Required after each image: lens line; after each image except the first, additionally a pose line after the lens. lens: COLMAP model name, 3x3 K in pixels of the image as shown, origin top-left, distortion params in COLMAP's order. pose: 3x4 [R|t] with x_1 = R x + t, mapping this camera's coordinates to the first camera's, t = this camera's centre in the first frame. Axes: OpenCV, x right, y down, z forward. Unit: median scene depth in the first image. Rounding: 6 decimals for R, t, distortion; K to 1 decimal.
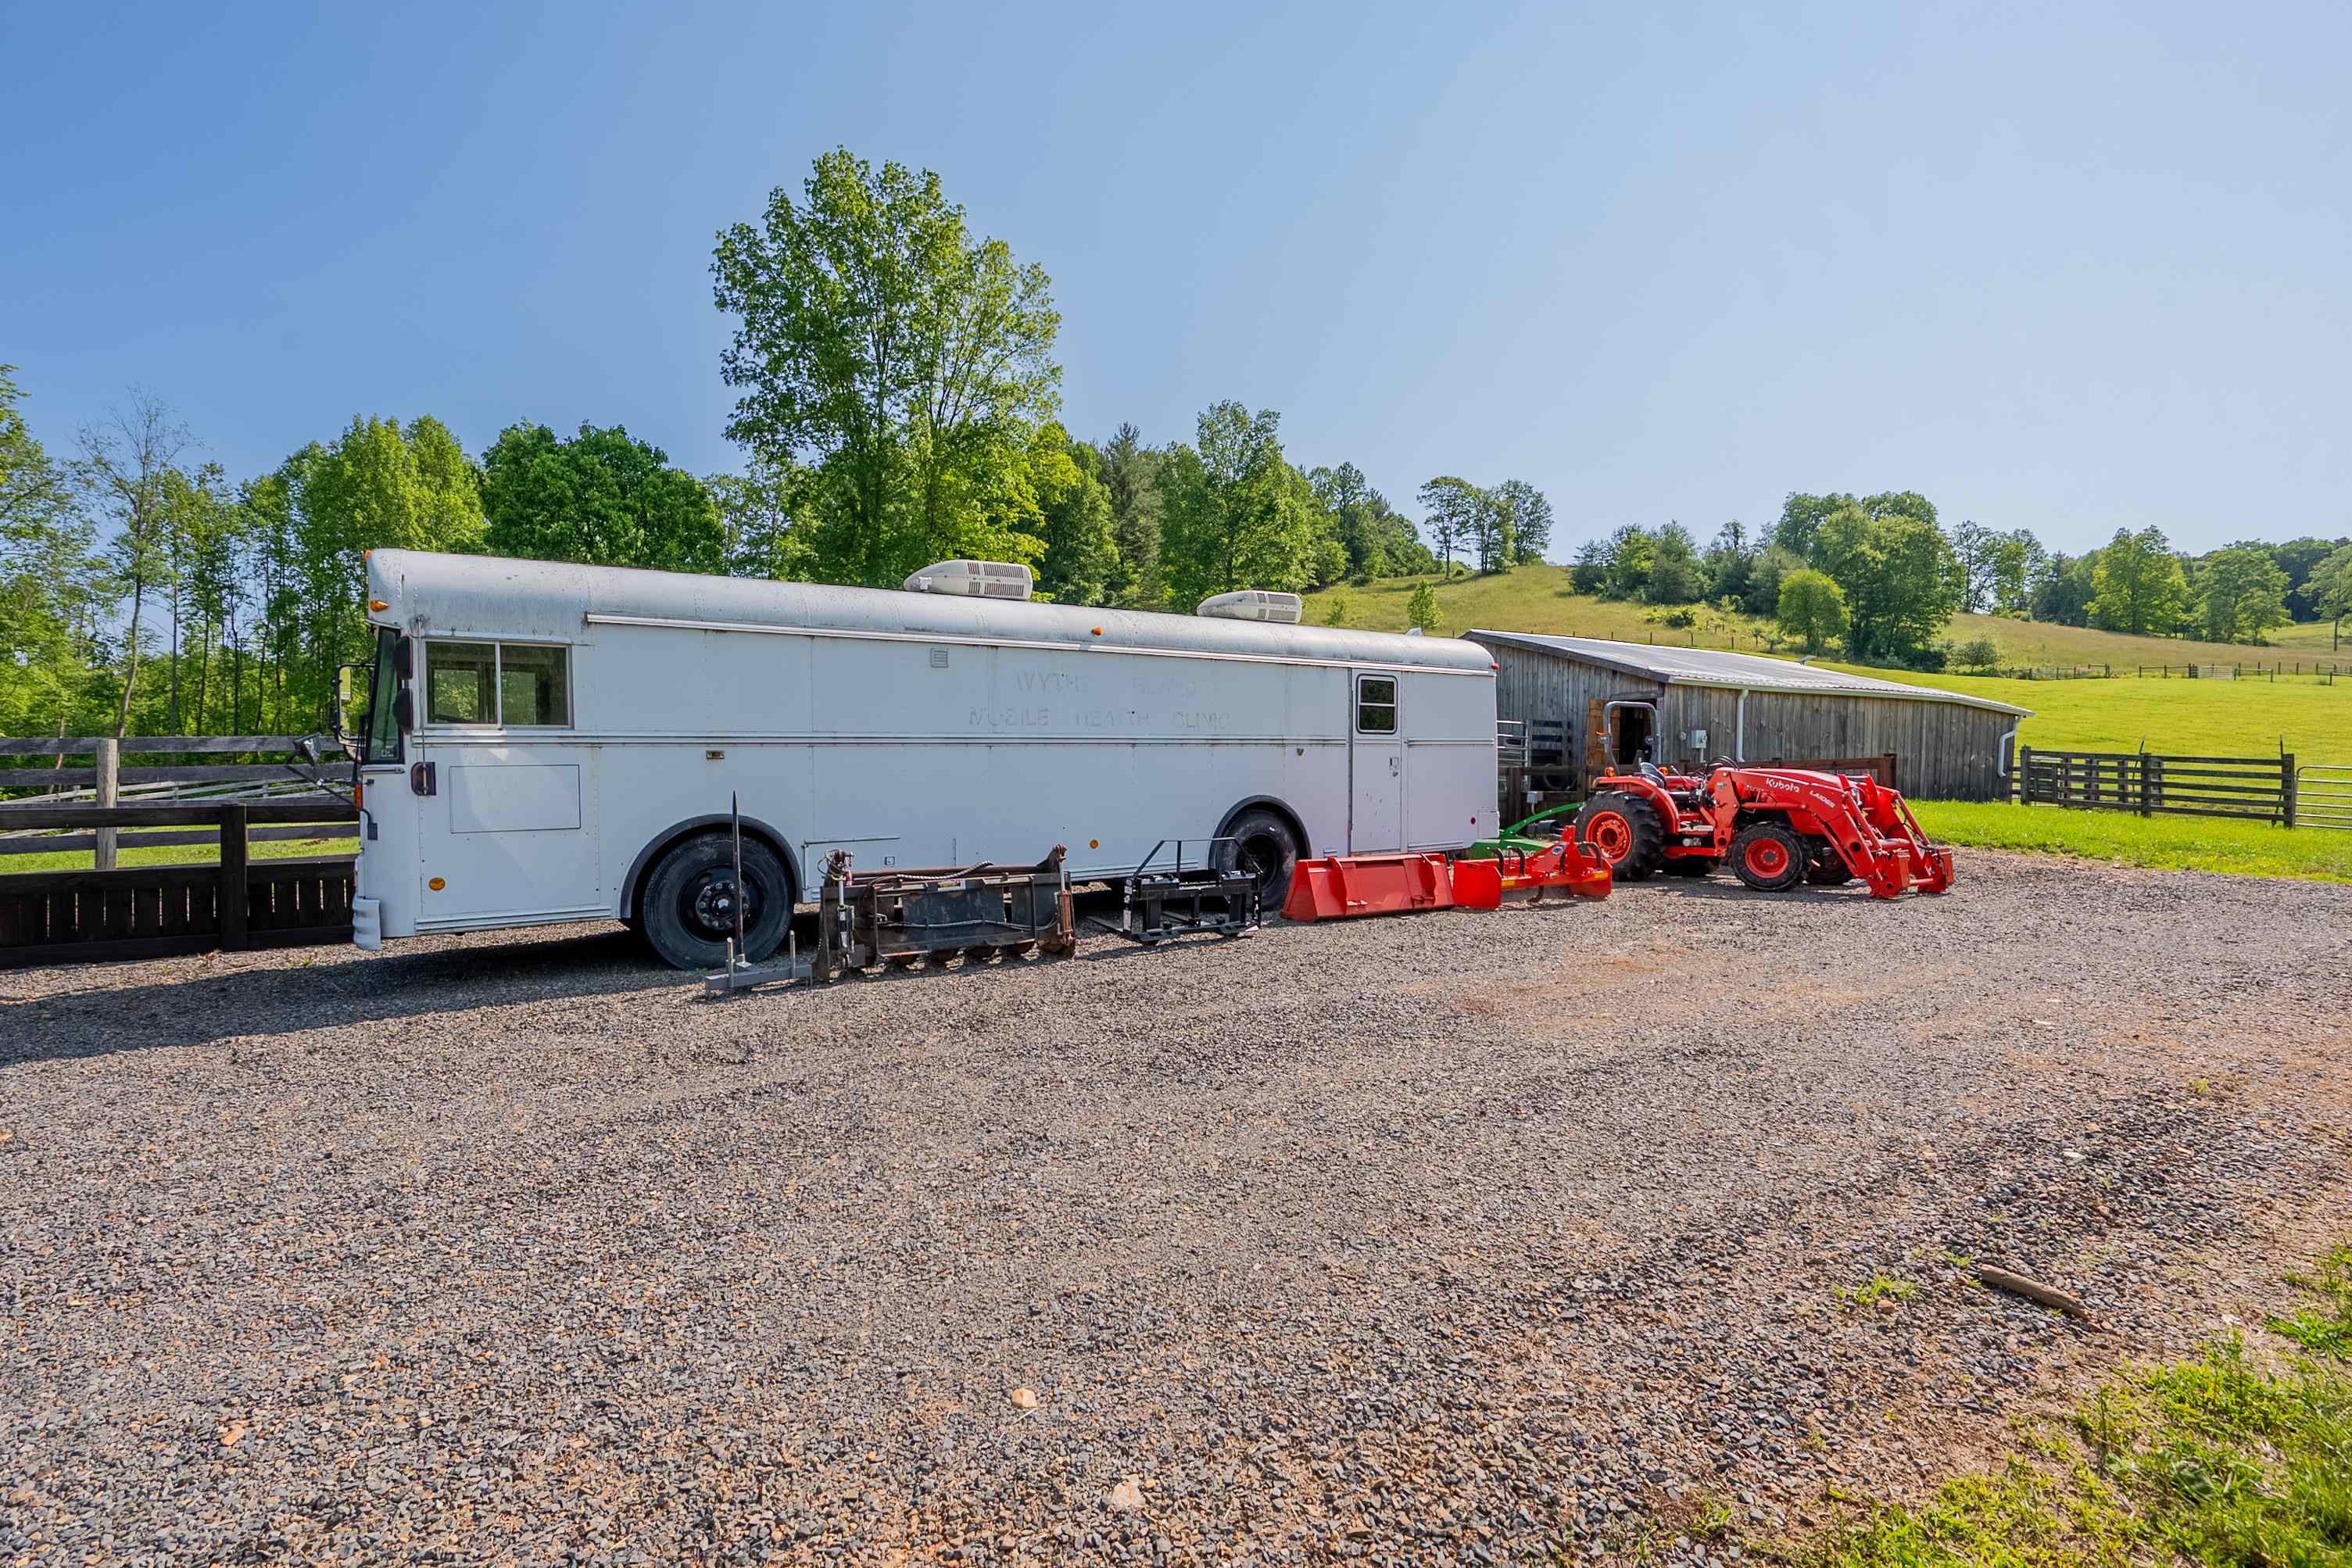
lens RADIAL K [[1067.5, 0, 1173.6], [0, 1067.5, 779.5], [0, 0, 1]] dist [0.001864, 0.001225]
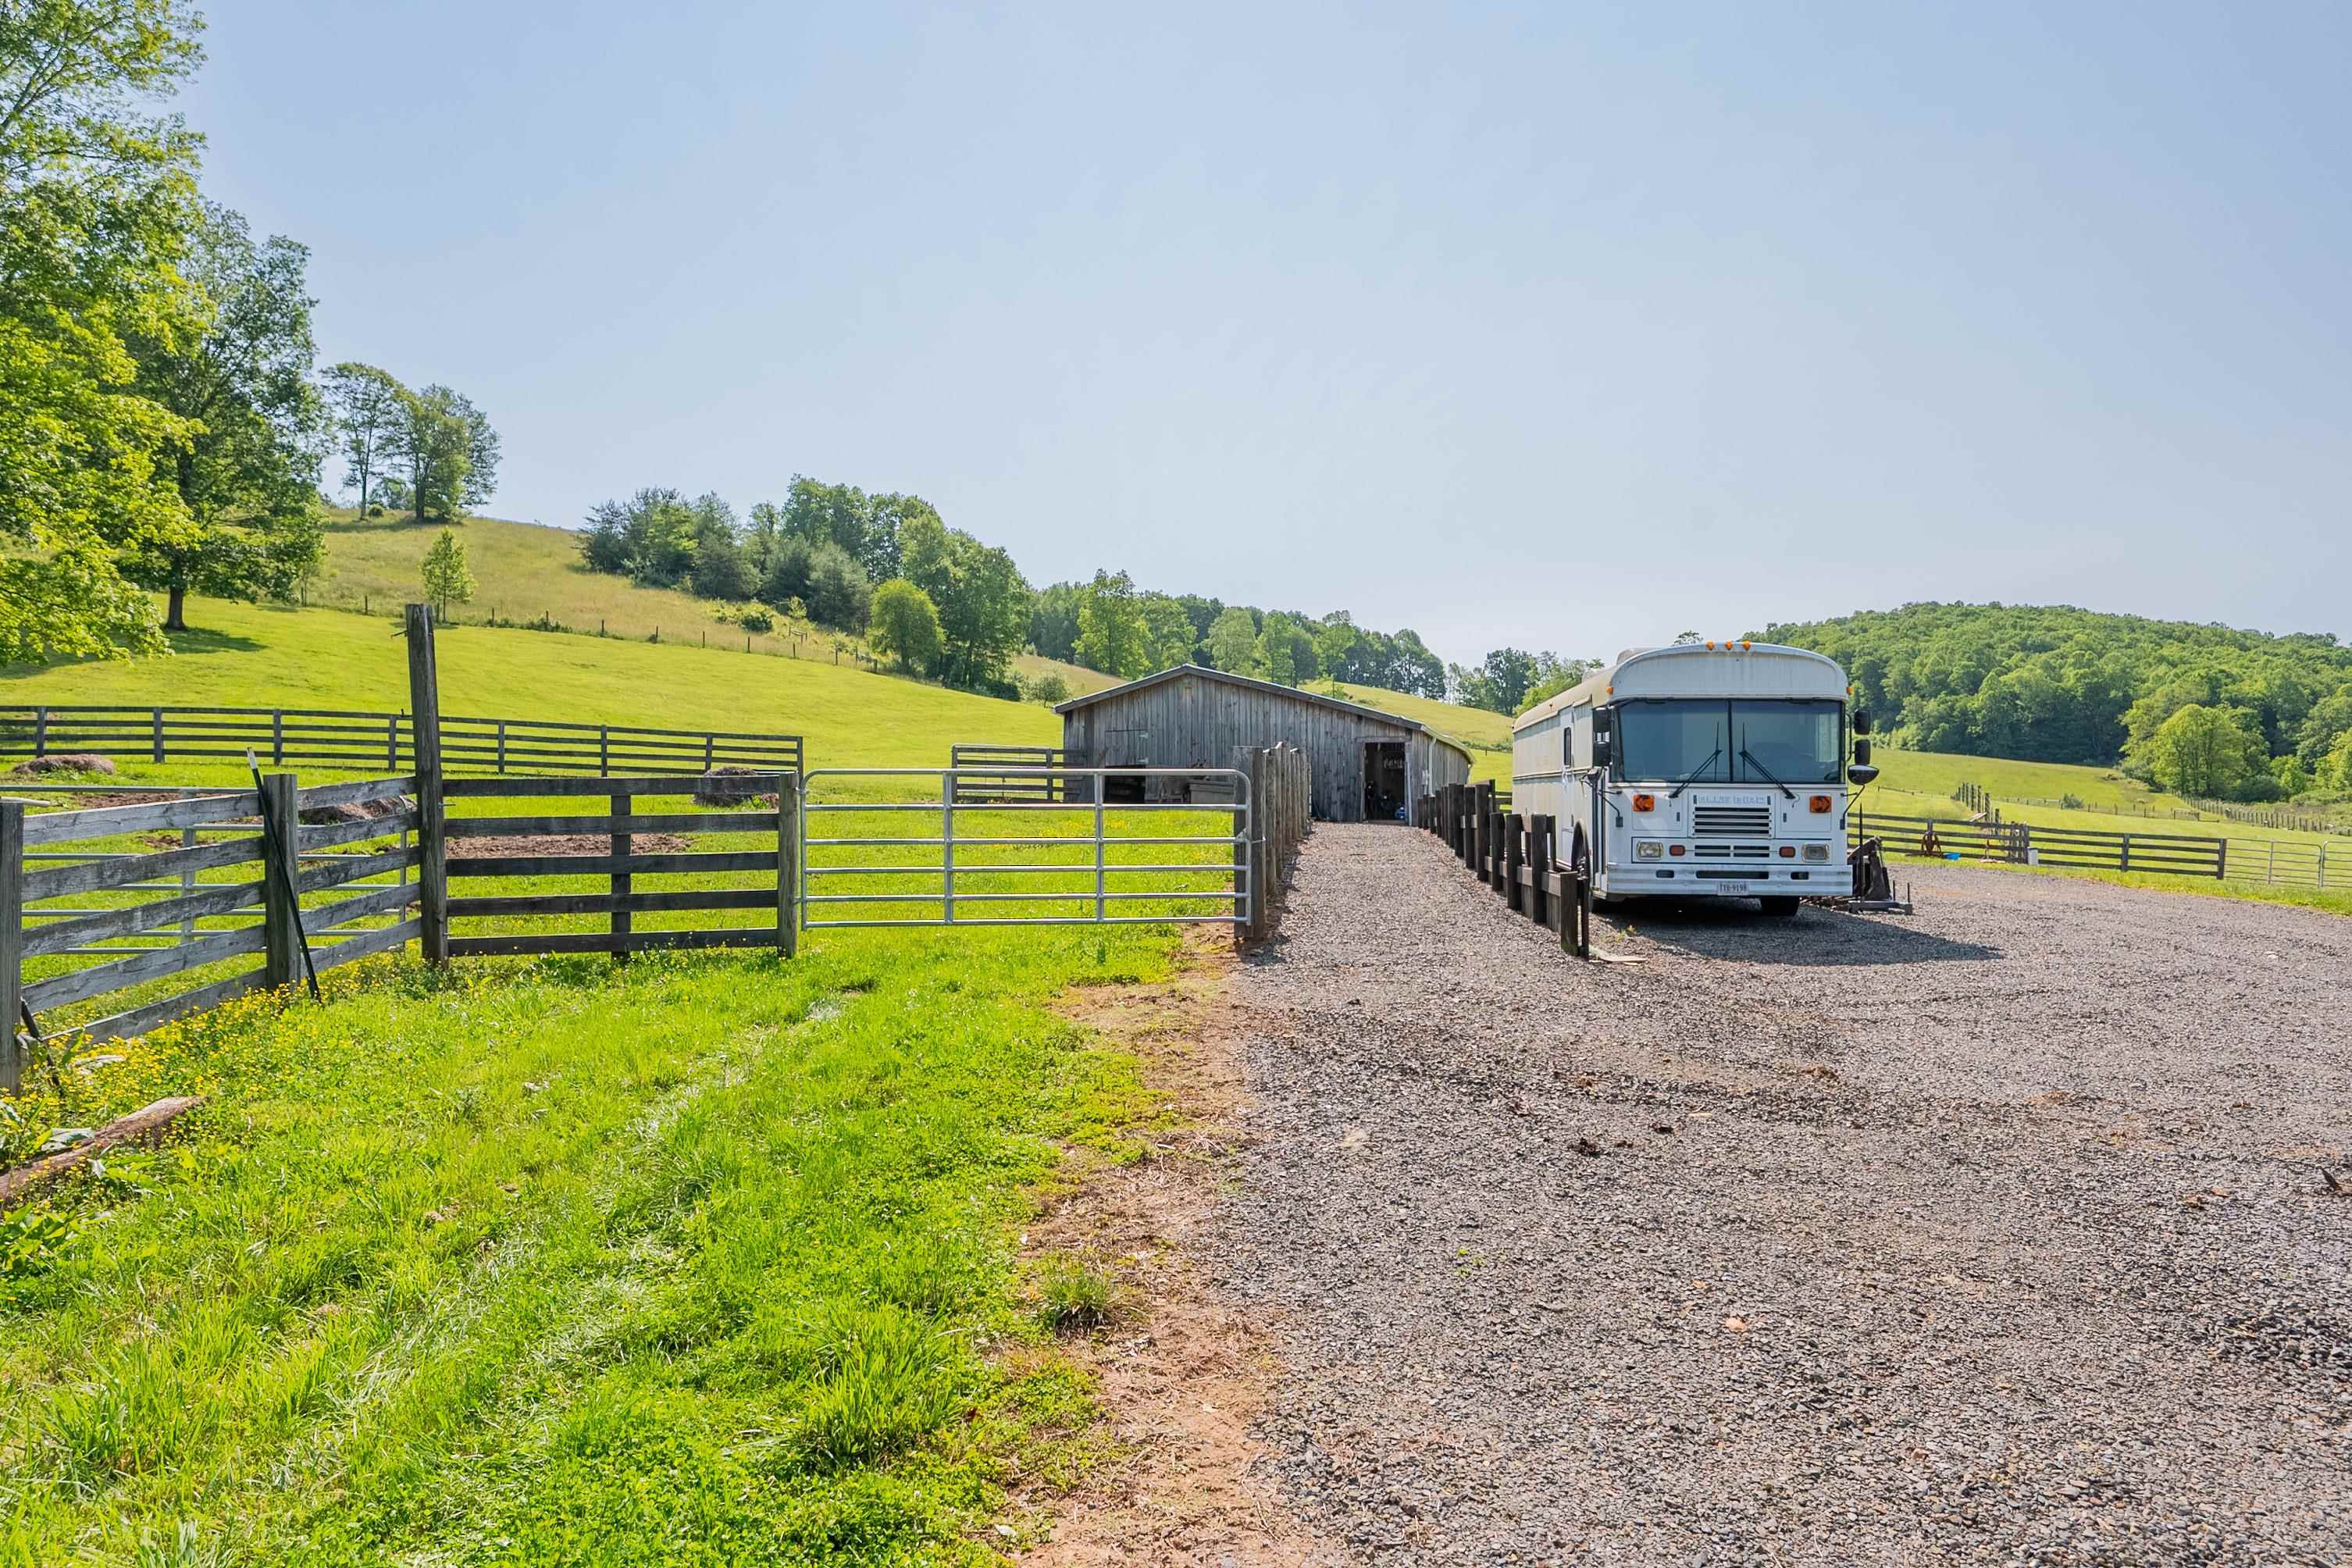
lens RADIAL K [[1520.7, 0, 1183.2], [0, 1520.7, 797.0], [0, 0, 1]] dist [-0.003468, 0.002081]
pose [[0.667068, 0.008944, 0.744943, -0.128314], [0.005780, 0.999836, -0.017180, 0.001550], [-0.744974, 0.015766, 0.666907, 0.008174]]
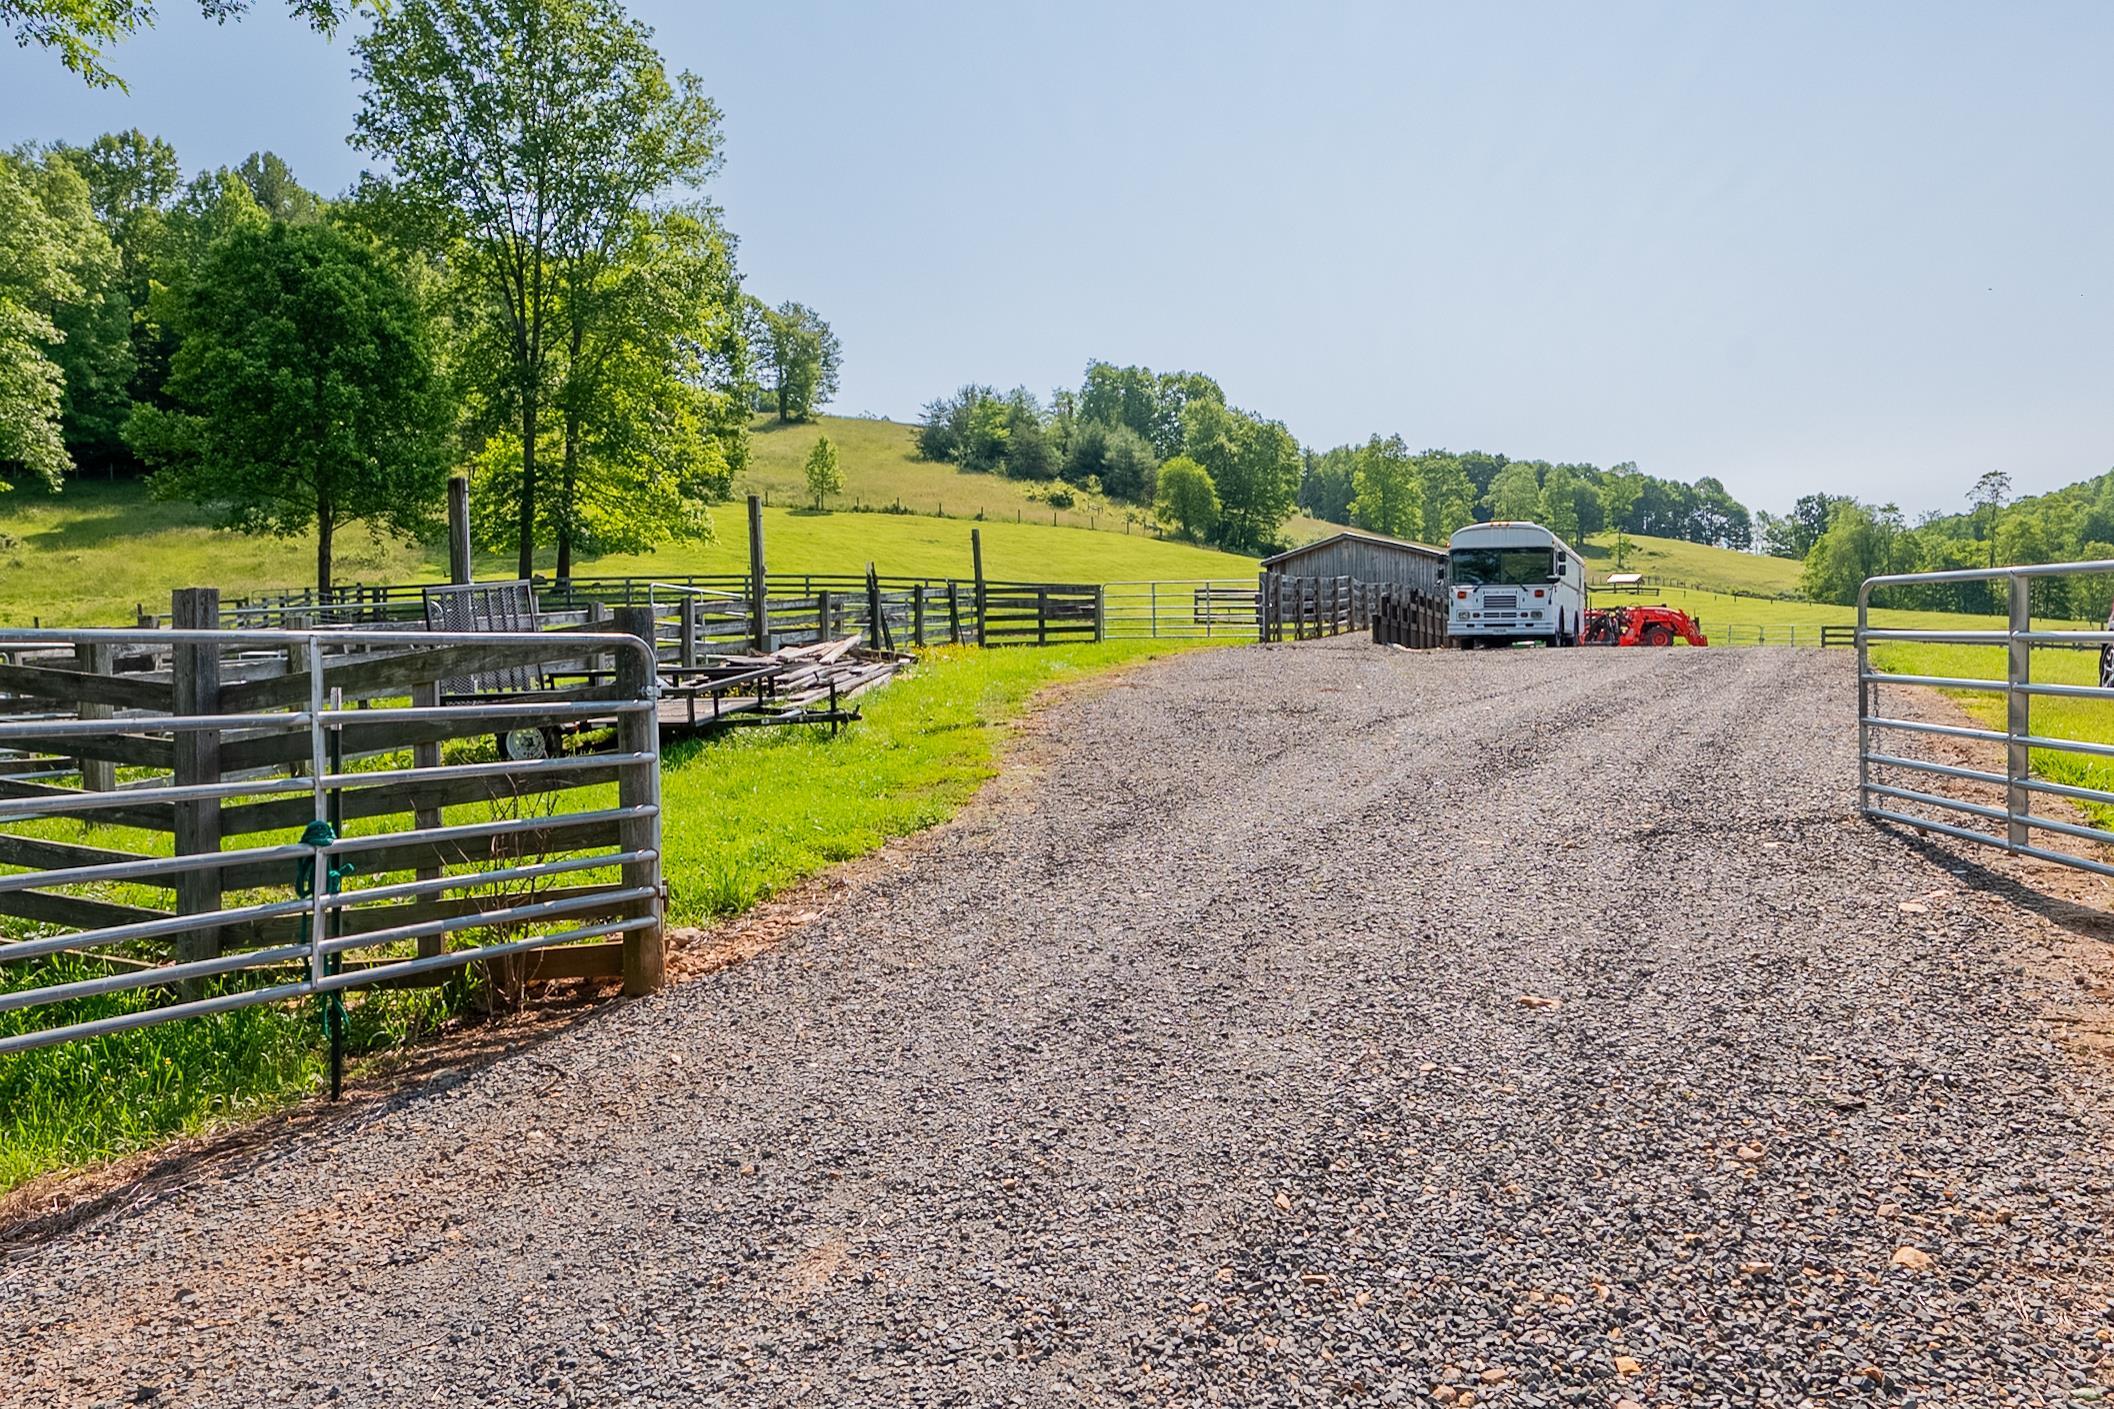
lens RADIAL K [[1544.0, 0, 1097.6], [0, 1544.0, 702.0], [0, 0, 1]] dist [0.000276, 0.002895]
pose [[0.828950, -0.013756, 0.559153, -0.205346], [0.011646, 0.999905, 0.007334, 0.013686], [-0.559201, 0.000432, 0.829032, -0.104686]]
